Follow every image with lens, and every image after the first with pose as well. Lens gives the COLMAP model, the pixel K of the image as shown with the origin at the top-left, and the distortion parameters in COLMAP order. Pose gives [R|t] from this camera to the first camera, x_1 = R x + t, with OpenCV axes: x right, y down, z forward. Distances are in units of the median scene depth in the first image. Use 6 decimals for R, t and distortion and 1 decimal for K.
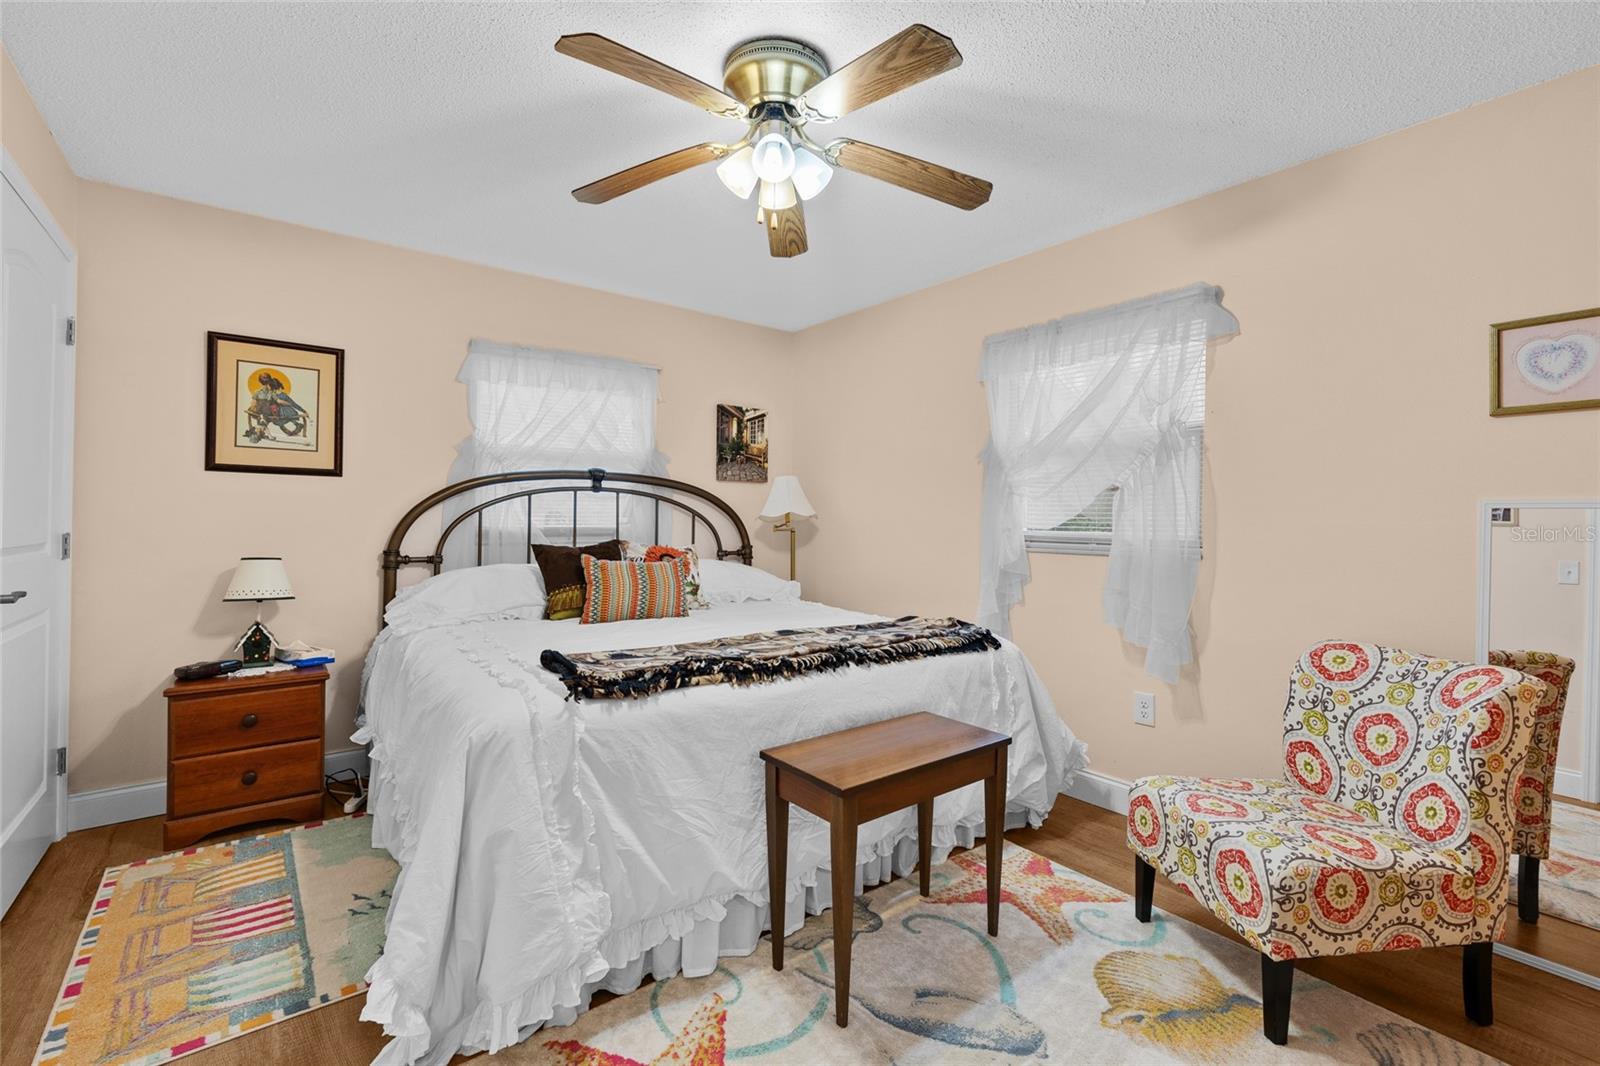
lens RADIAL K [[672.1, 0, 813.3], [0, 672.1, 525.3], [0, 0, 1]] dist [0.001269, 0.001109]
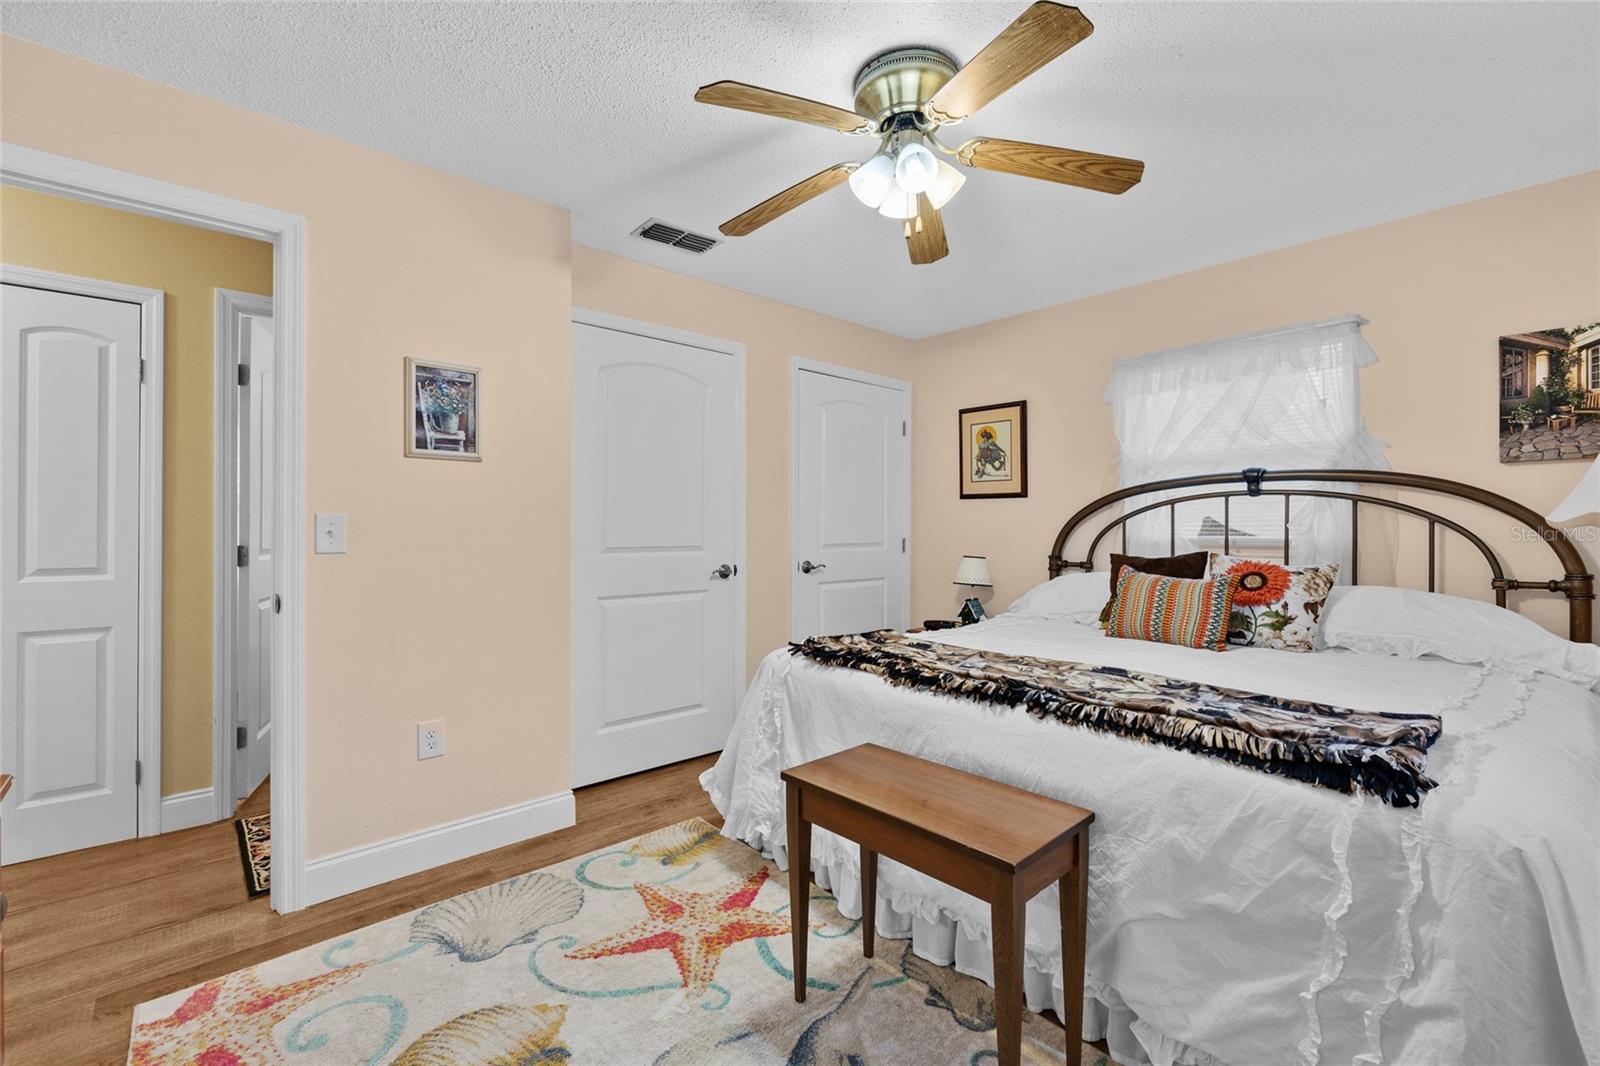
lens RADIAL K [[672.1, 0, 812.6], [0, 672.1, 529.4], [0, 0, 1]] dist [0.001269, 0.001109]
pose [[0.111498, -0.007645, -0.993735, 0.544564], [-0.007866, 0.999932, -0.008575, 0.003928], [0.993734, 0.008772, 0.111430, 0.442698]]
